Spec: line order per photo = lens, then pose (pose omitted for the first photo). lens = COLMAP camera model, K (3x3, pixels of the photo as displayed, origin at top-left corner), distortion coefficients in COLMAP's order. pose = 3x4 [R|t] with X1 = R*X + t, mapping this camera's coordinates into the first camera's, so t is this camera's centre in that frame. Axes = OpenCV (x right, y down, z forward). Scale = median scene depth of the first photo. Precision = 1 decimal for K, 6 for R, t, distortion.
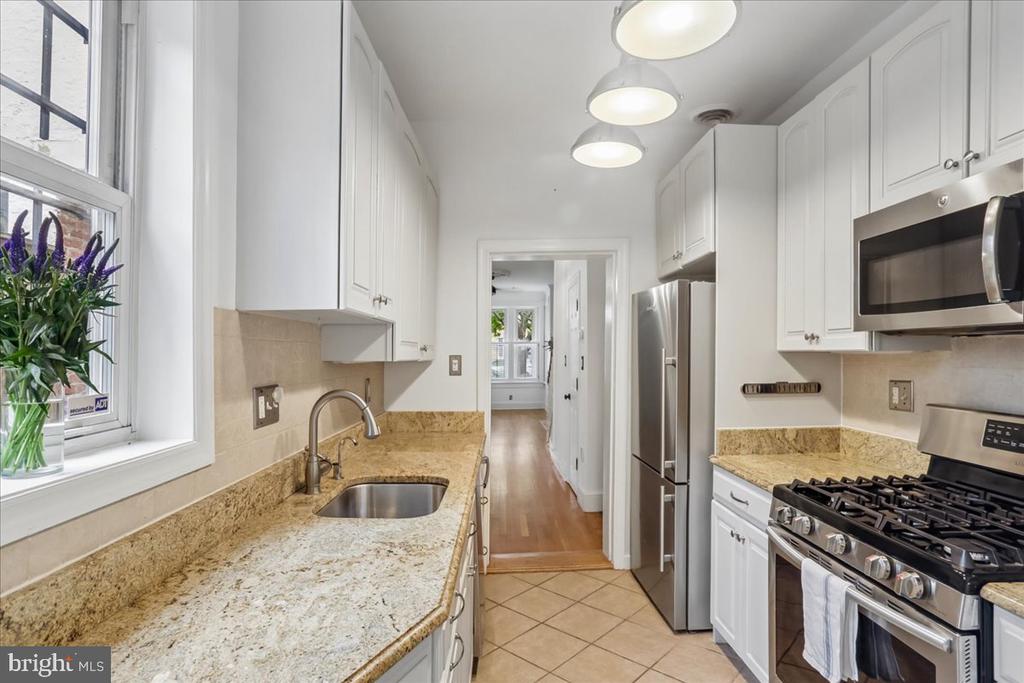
lens RADIAL K [[522.8, 0, 498.1], [0, 522.8, 337.8], [0, 0, 1]] dist [-0.052630, 0.022643]
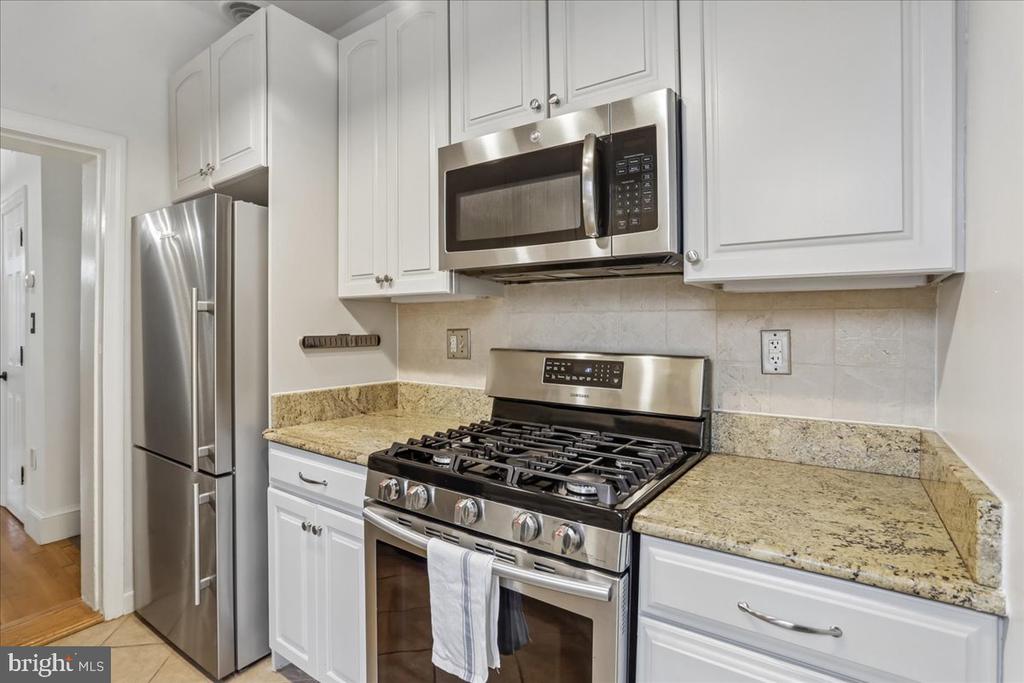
lens RADIAL K [[522.8, 0, 498.1], [0, 522.8, 337.8], [0, 0, 1]] dist [-0.052630, 0.022643]
pose [[0.610526, -0.007205, 0.791964, 0.026705], [-0.029900, 0.999036, 0.032139, 0.070620], [-0.791432, -0.043302, 0.609722, 0.335514]]
